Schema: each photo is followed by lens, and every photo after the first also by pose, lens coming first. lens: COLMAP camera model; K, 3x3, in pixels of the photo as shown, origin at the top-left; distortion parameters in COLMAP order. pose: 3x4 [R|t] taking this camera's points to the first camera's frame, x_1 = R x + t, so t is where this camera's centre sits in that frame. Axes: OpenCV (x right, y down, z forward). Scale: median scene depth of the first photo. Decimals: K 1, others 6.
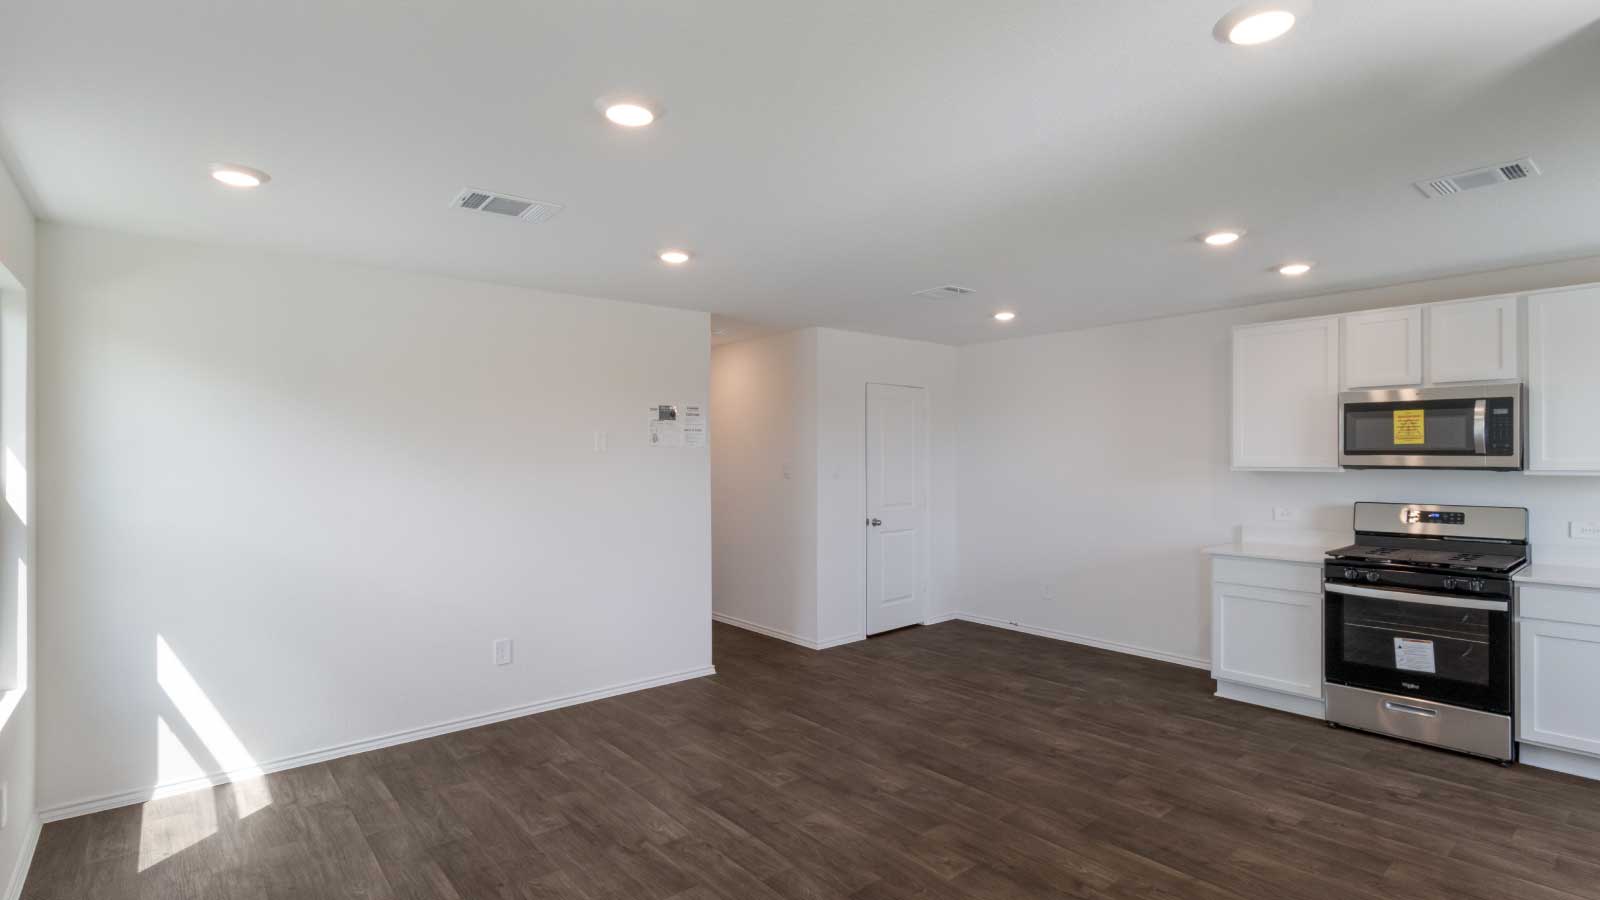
lens RADIAL K [[760.8, 0, 809.6], [0, 760.8, 447.7], [0, 0, 1]] dist [0.011071, -0.003592]
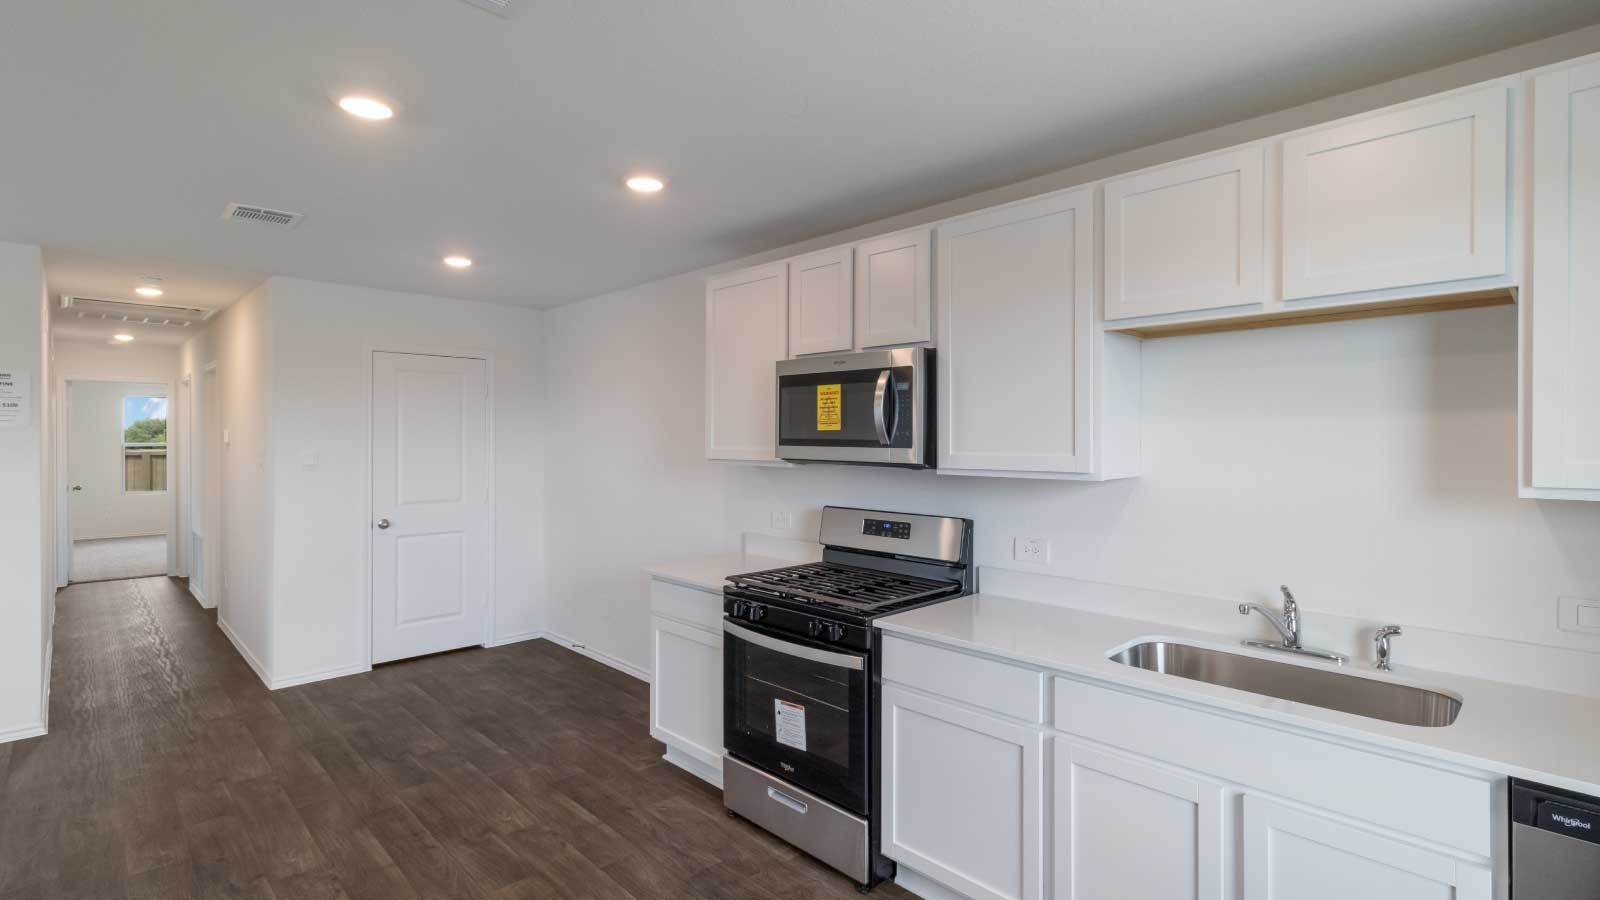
lens RADIAL K [[724.8, 0, 794.6], [0, 724.8, 447.8], [0, 0, 1]] dist [-0.003097, -0.000474]
pose [[0.995429, 0.008451, 0.095128, 0.656443], [-0.009928, 0.999837, 0.015070, 0.001112], [-0.094985, -0.015946, 0.995351, 0.296412]]
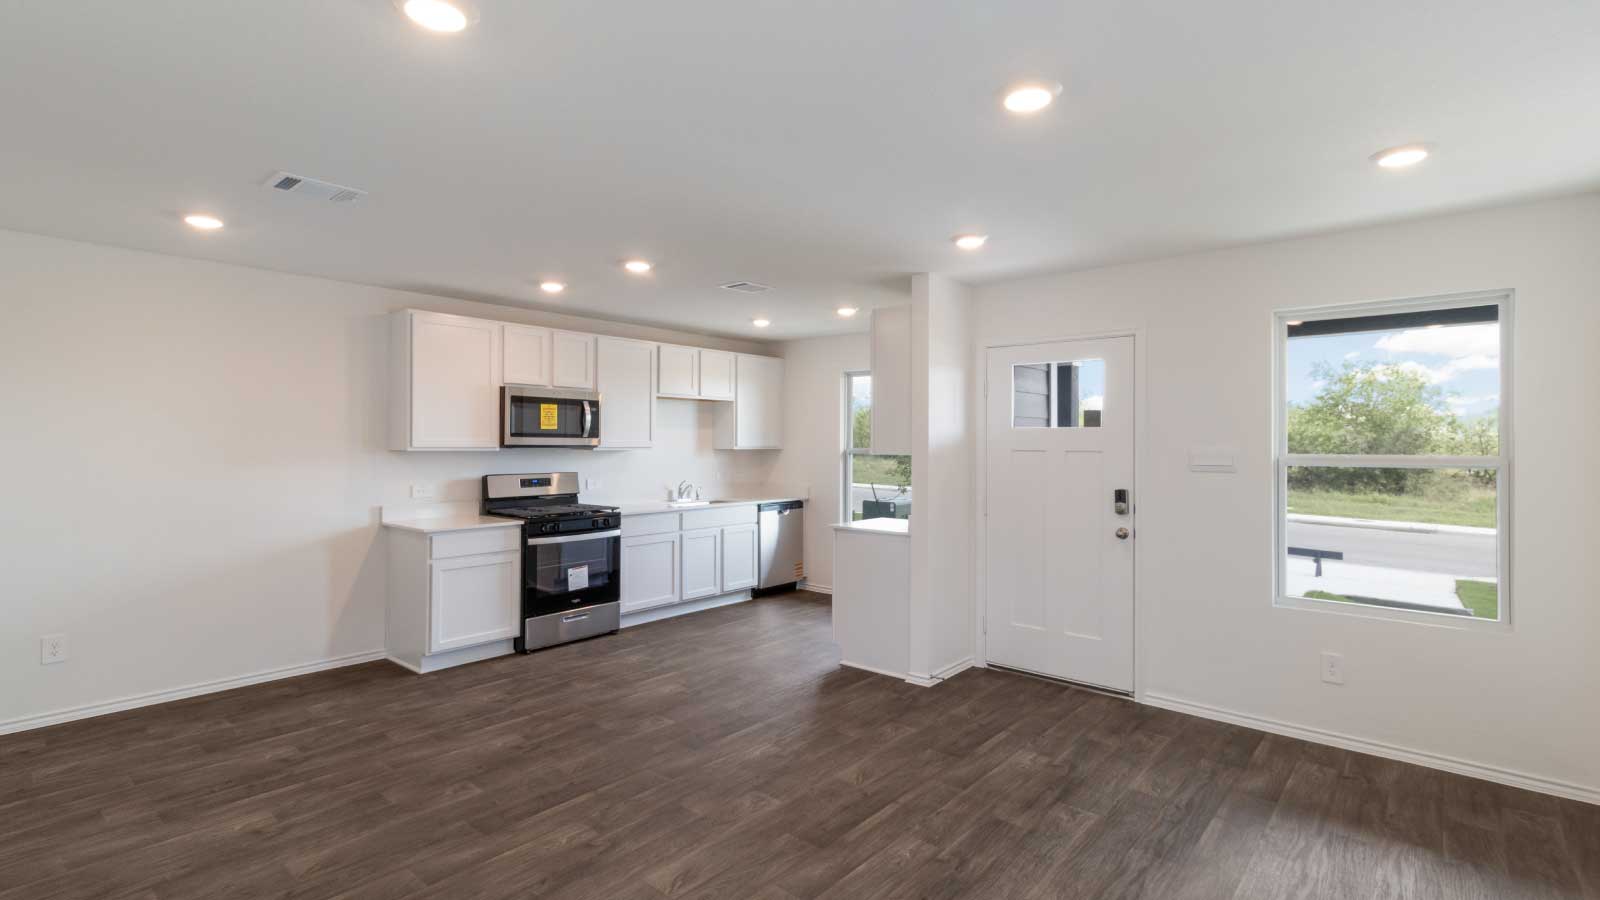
lens RADIAL K [[760.8, 0, 807.5], [0, 760.8, 444.6], [0, 0, 1]] dist [0.011071, -0.003592]
pose [[-0.158223, -0.001881, 0.987402, -0.606443], [-0.012945, 0.999916, -0.000169, 0.016265], [-0.987318, -0.012809, -0.158234, 0.727788]]
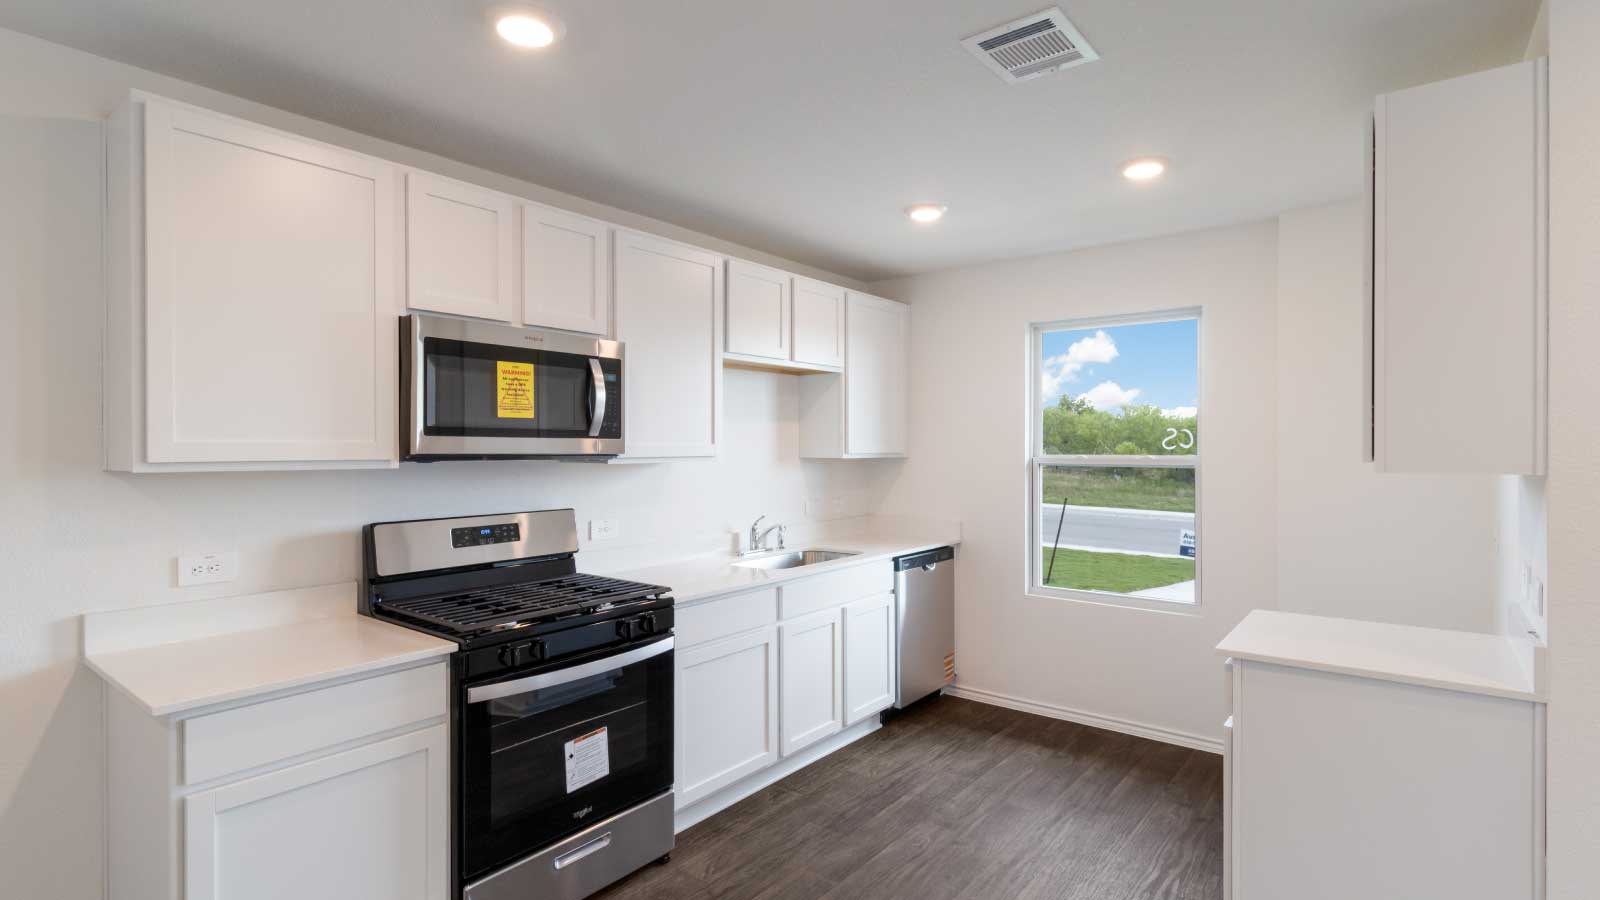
lens RADIAL K [[760.8, 0, 796.3], [0, 760.8, 457.1], [0, 0, 1]] dist [0.011071, -0.003592]
pose [[-0.196720, -0.007424, 0.980432, 0.139998], [-0.004770, 0.999967, 0.006614, 0.019892], [-0.980448, -0.003375, -0.196749, 0.863636]]
